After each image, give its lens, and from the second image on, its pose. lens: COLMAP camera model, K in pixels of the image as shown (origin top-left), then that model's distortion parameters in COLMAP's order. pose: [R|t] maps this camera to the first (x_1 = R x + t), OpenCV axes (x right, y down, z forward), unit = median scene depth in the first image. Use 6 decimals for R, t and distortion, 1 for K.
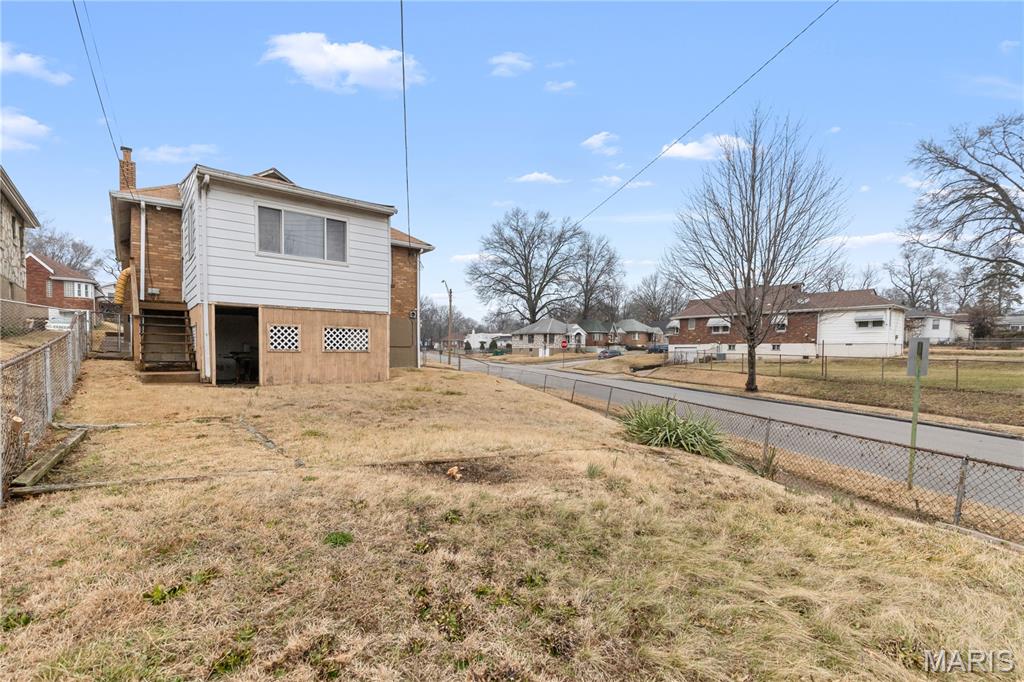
lens RADIAL K [[469.8, 0, 514.7], [0, 469.8, 338.8], [0, 0, 1]] dist [0.002204, -0.000009]
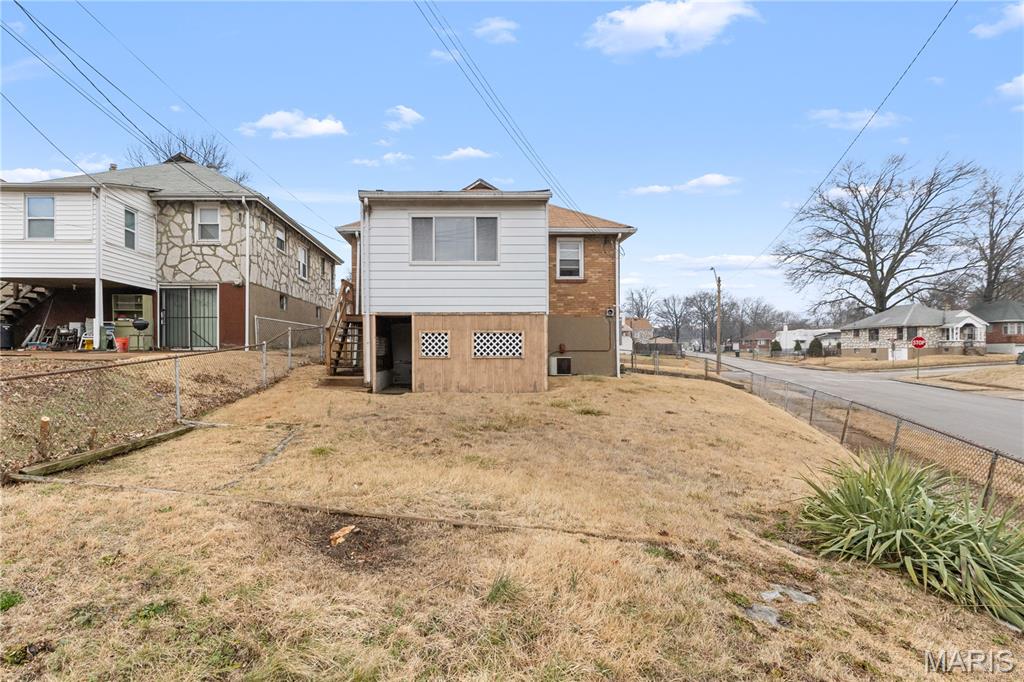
lens RADIAL K [[469.8, 0, 514.7], [0, 469.8, 338.8], [0, 0, 1]] dist [0.002204, -0.000009]
pose [[0.758061, -0.022270, -0.651804, 0.257970], [0.022380, 0.999716, -0.008129, -0.001748], [0.651800, -0.008425, 0.758344, 0.315727]]
